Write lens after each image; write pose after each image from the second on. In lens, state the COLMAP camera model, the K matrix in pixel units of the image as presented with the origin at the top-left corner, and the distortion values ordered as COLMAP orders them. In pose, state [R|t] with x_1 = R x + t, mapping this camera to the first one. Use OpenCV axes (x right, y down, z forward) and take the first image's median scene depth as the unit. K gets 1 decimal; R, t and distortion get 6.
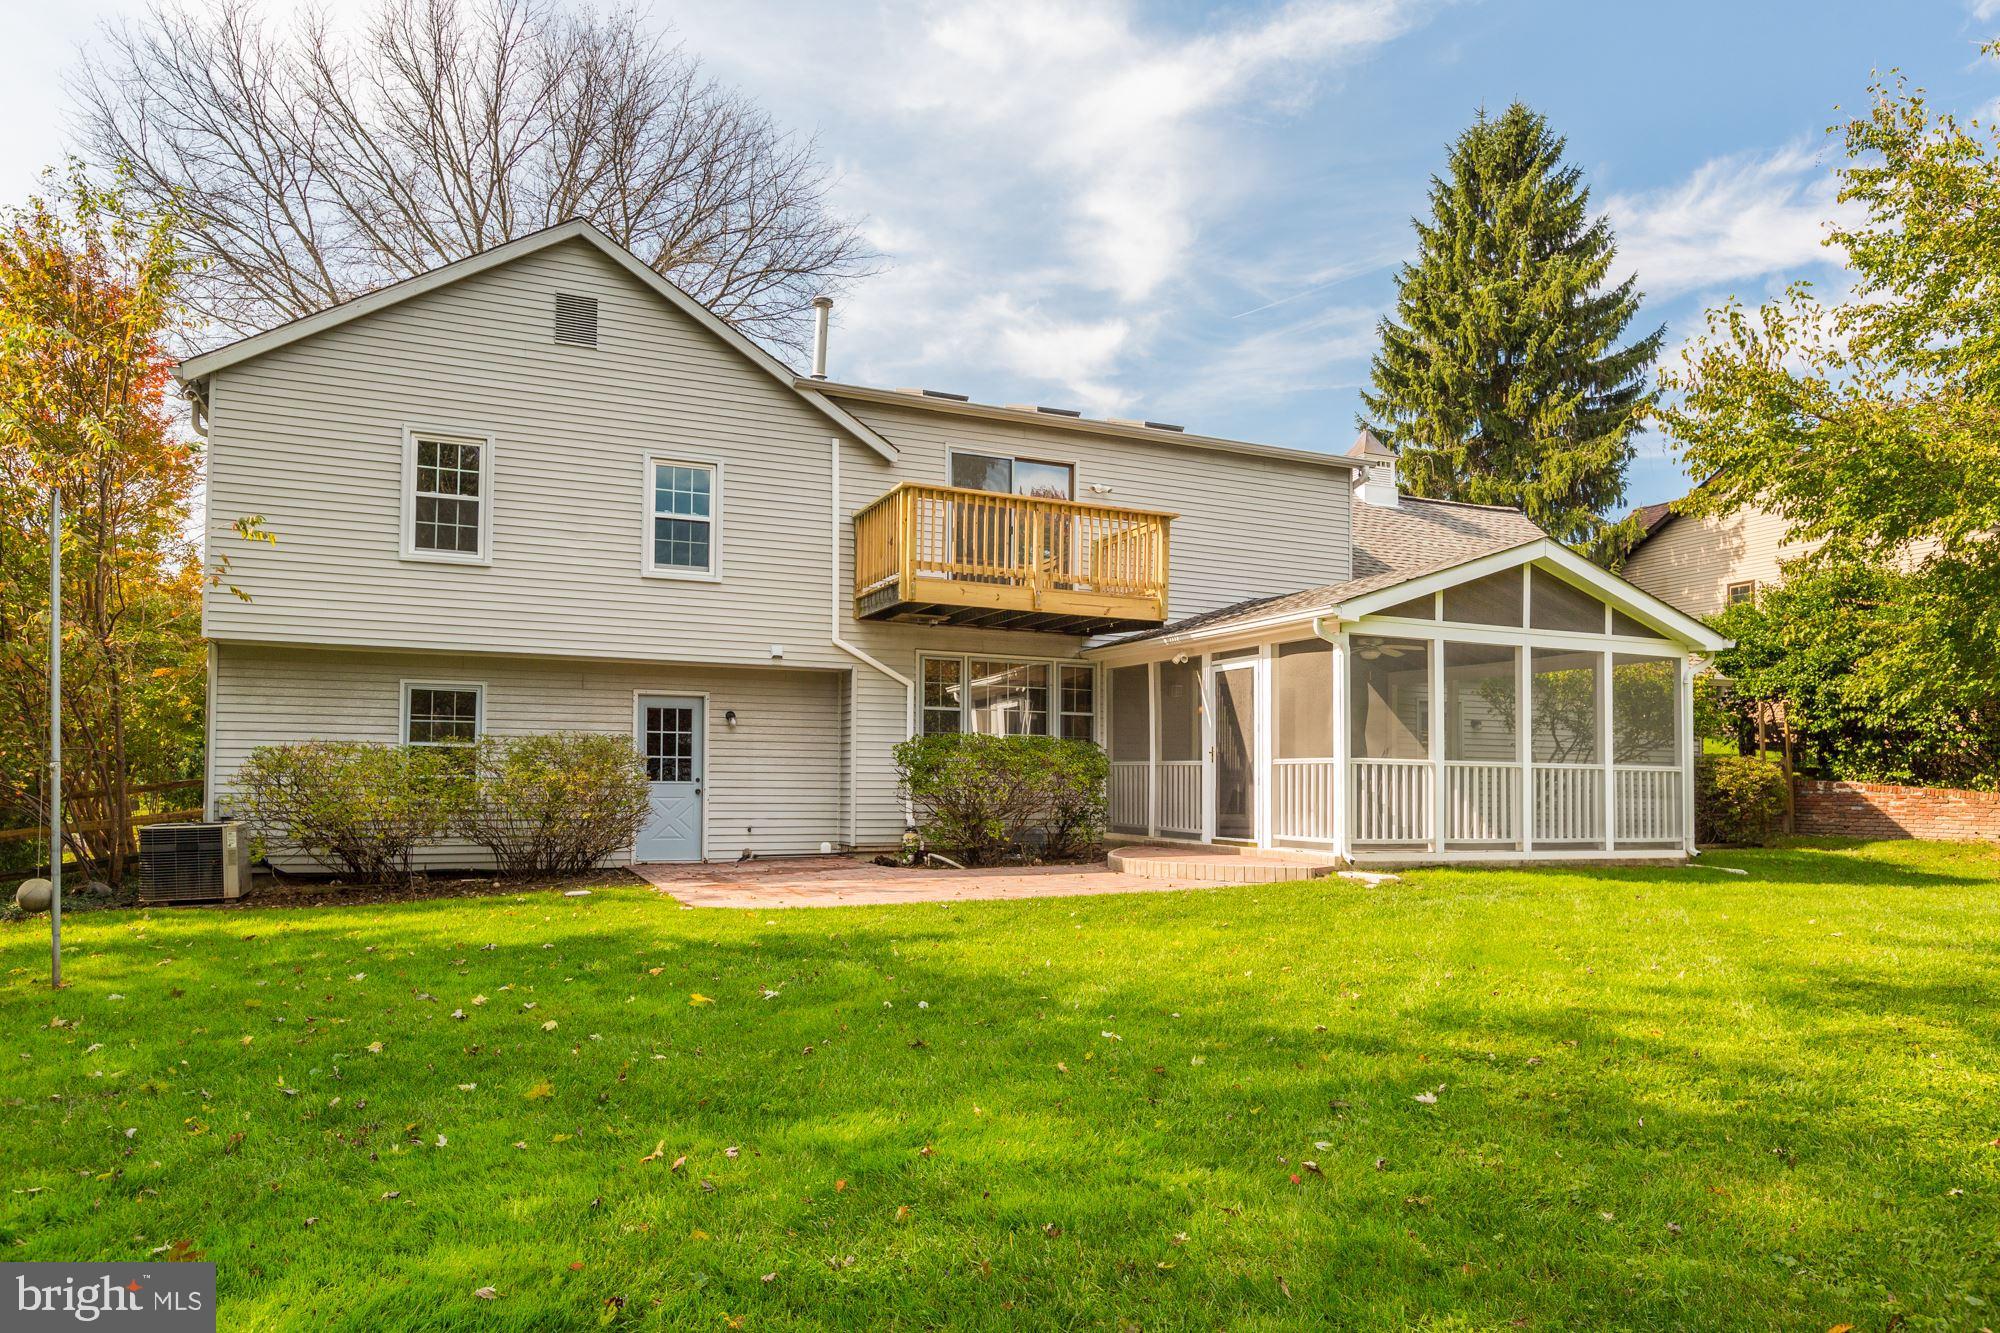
lens RADIAL K [[1242.0, 0, 968.2], [0, 1242.0, 761.3], [0, 0, 1]] dist [-0.007216, 0.005124]
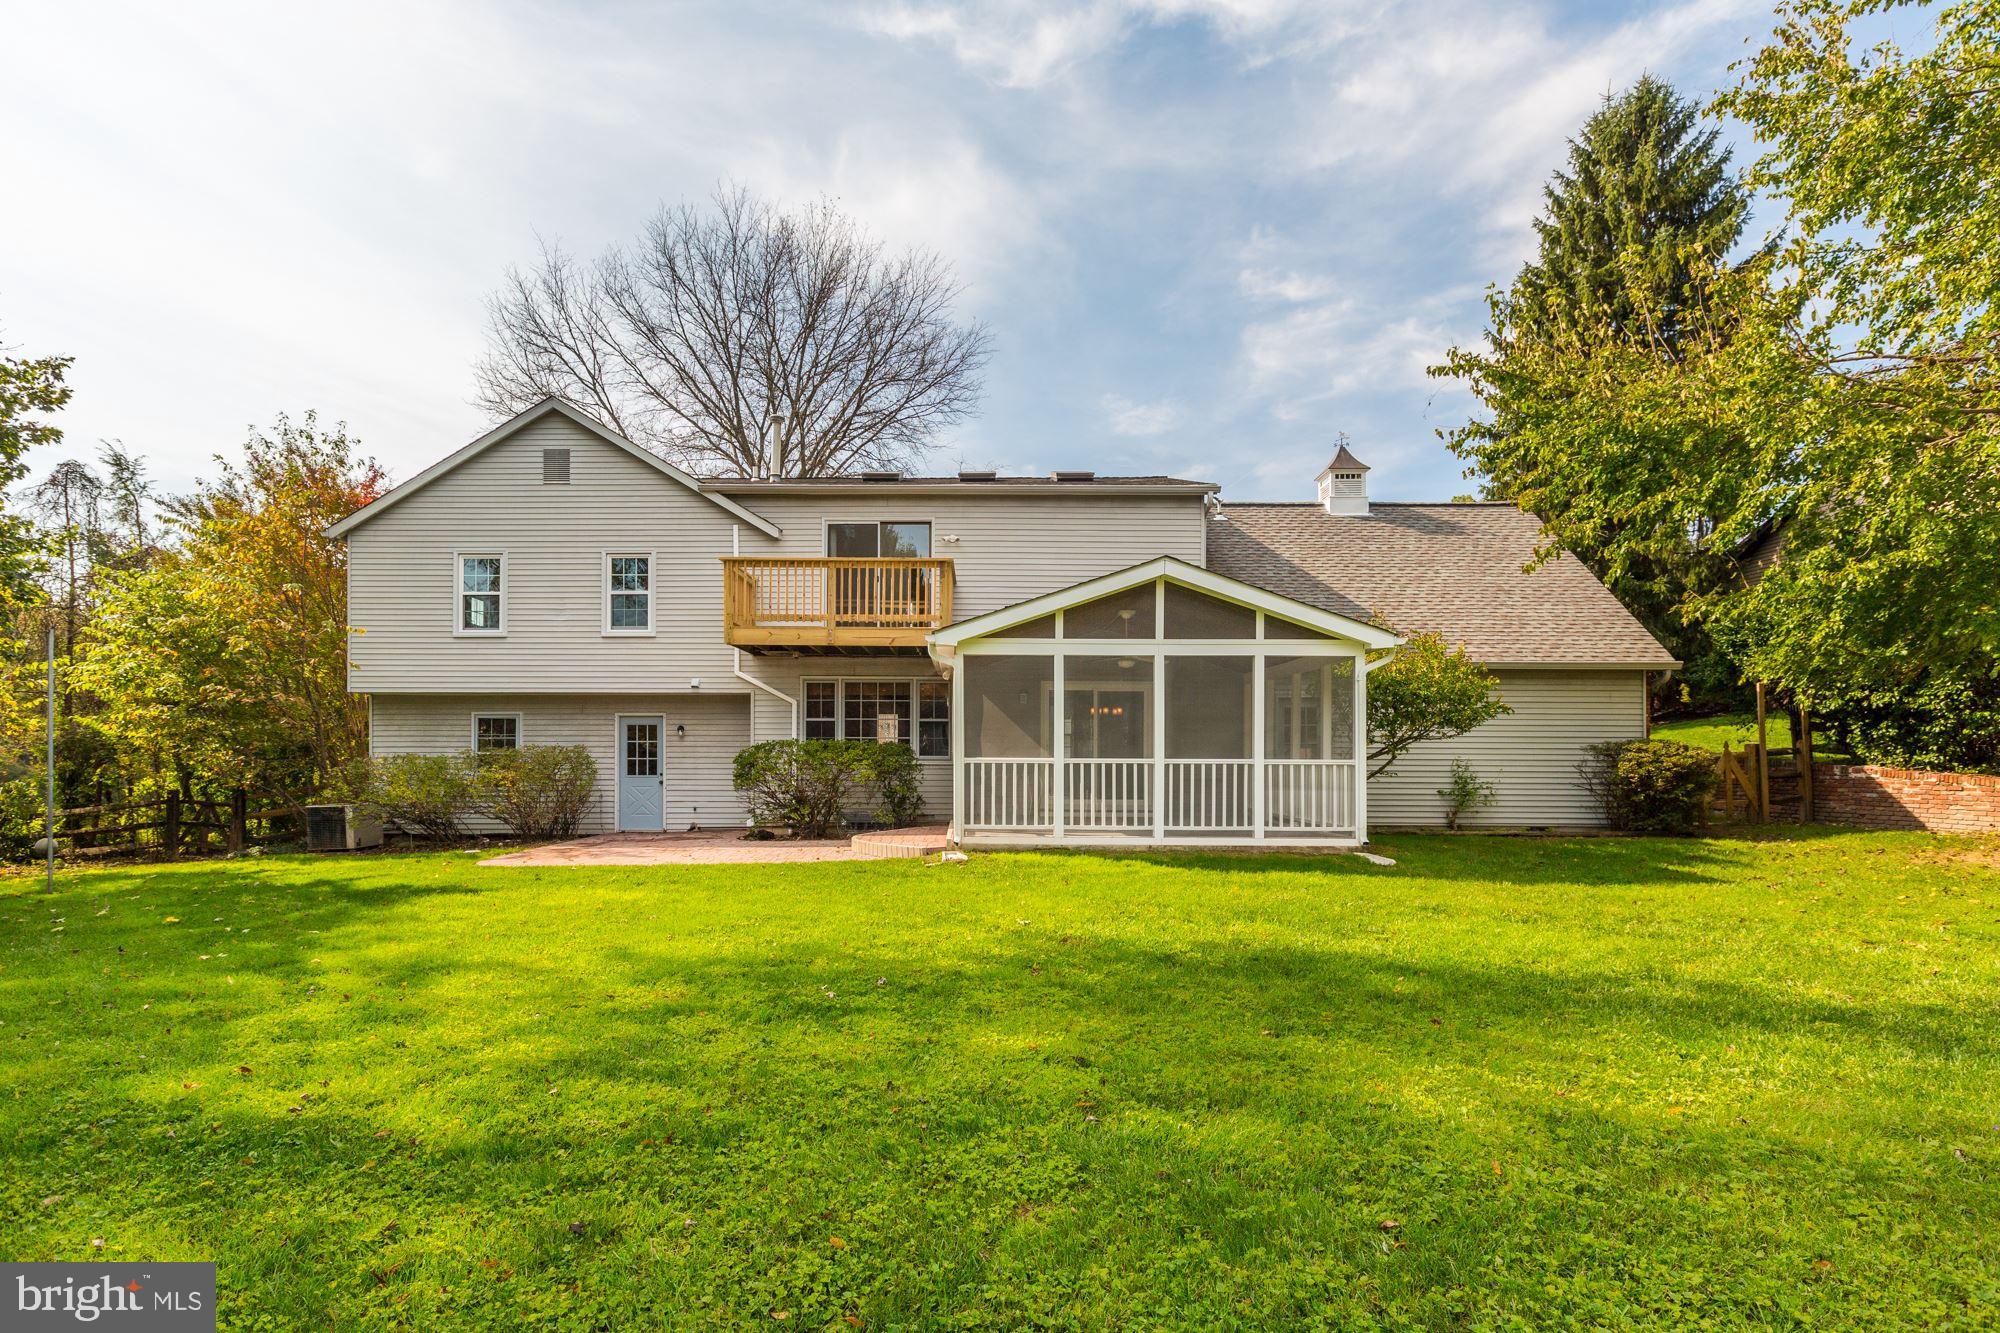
lens RADIAL K [[1006.9, 0, 944.0], [0, 1006.9, 776.9], [0, 0, 1]] dist [-0.002481, 0.000720]
pose [[0.915164, -0.002607, -0.403072, 0.551588], [0.014962, 0.999510, 0.027507, -0.009026], [0.402803, -0.031204, 0.914755, 0.068096]]
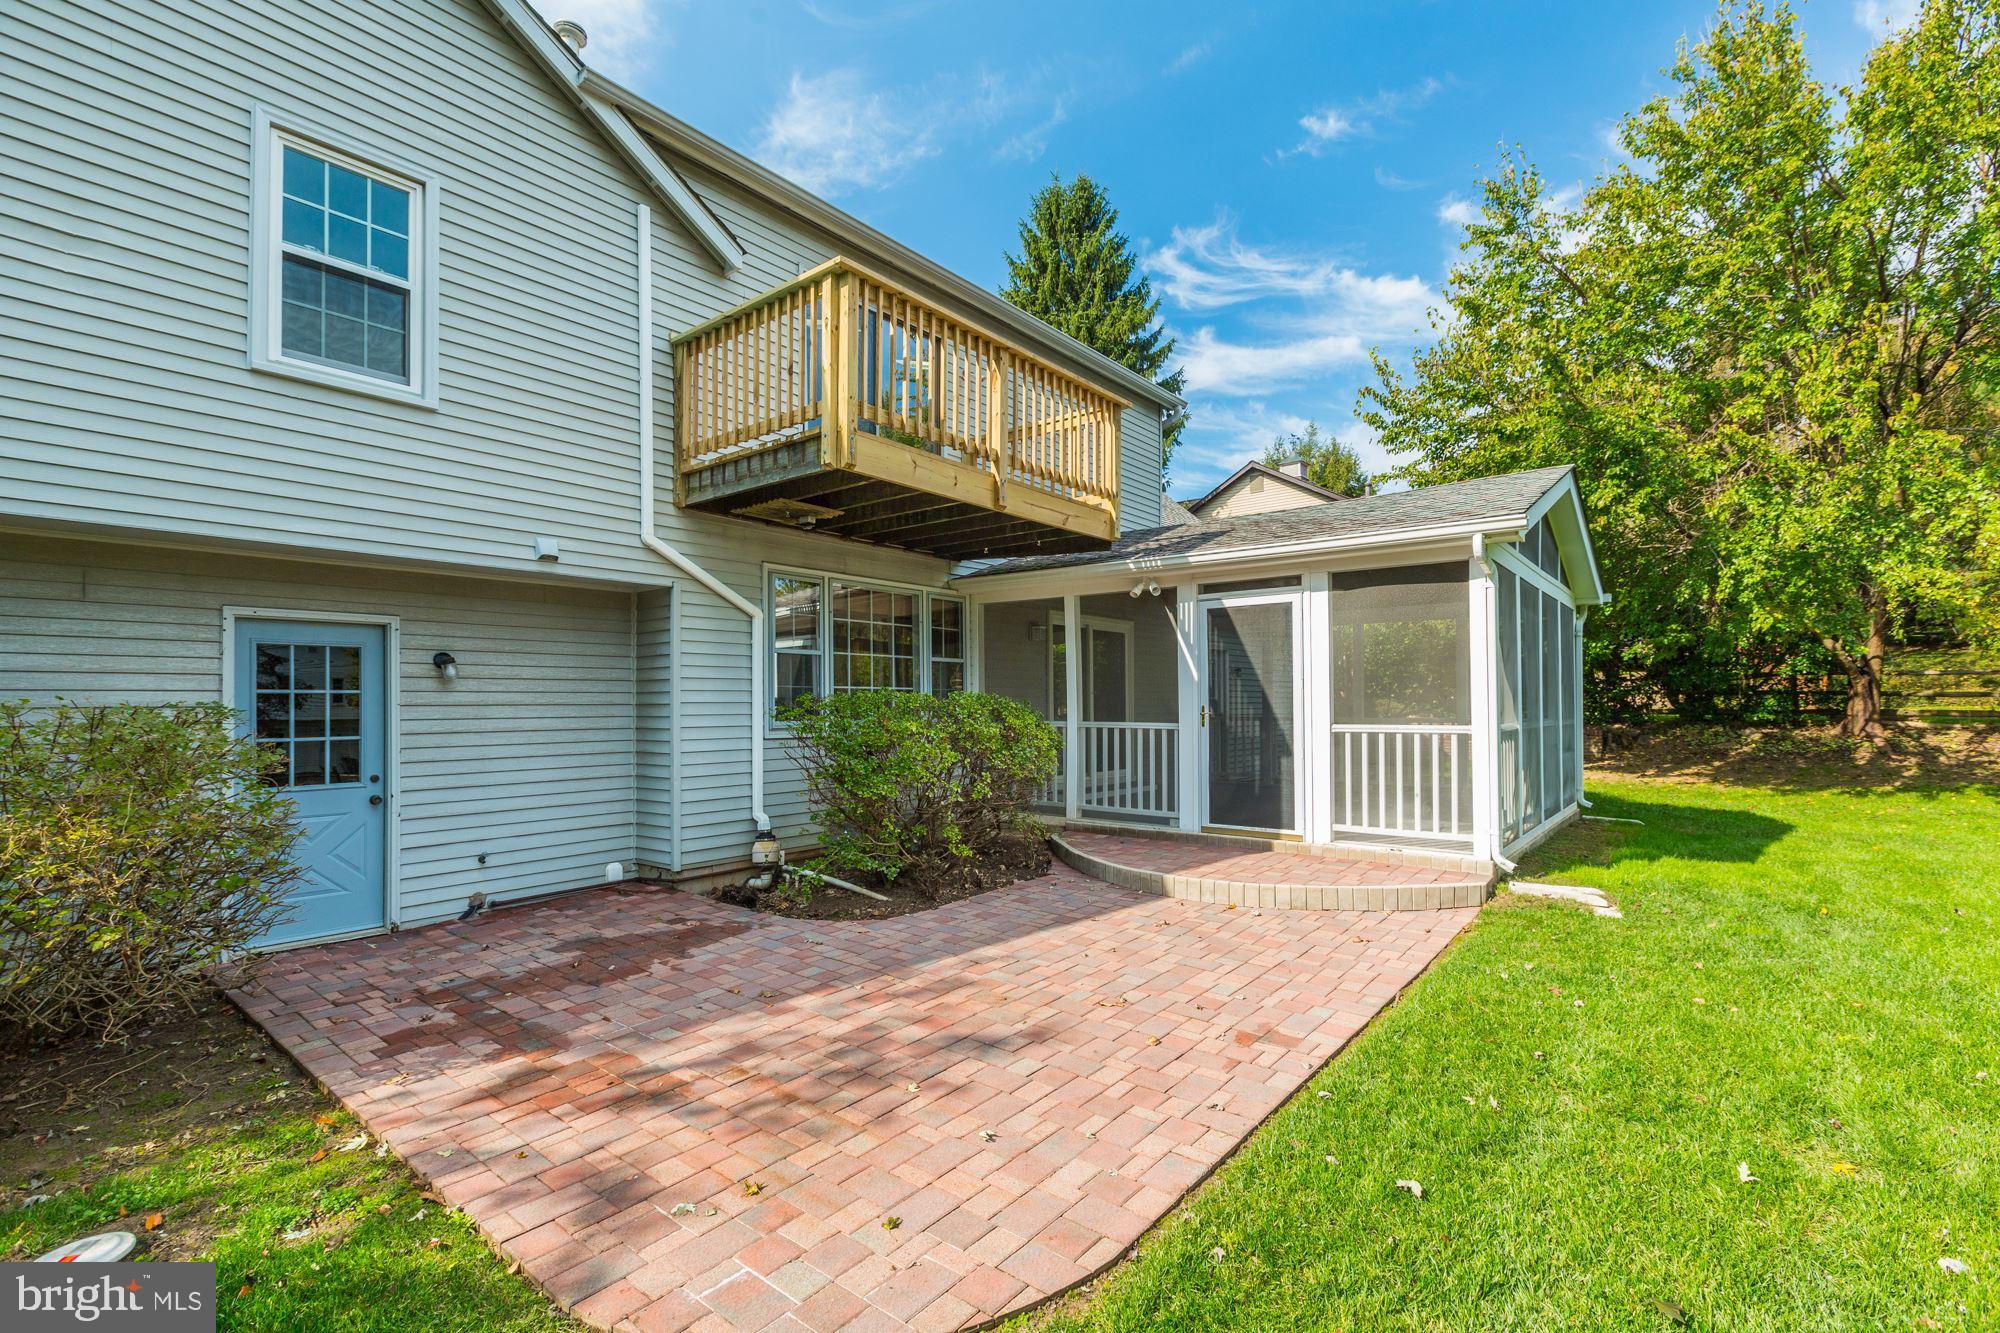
lens RADIAL K [[902.3, 0, 993.4], [0, 902.3, 689.7], [0, 0, 1]] dist [-0.004261, 0.001112]
pose [[0.884399, -0.007603, 0.466670, -0.163595], [0.007061, 0.999971, 0.002911, -0.023137], [-0.466679, 0.000721, 0.884427, 0.530675]]
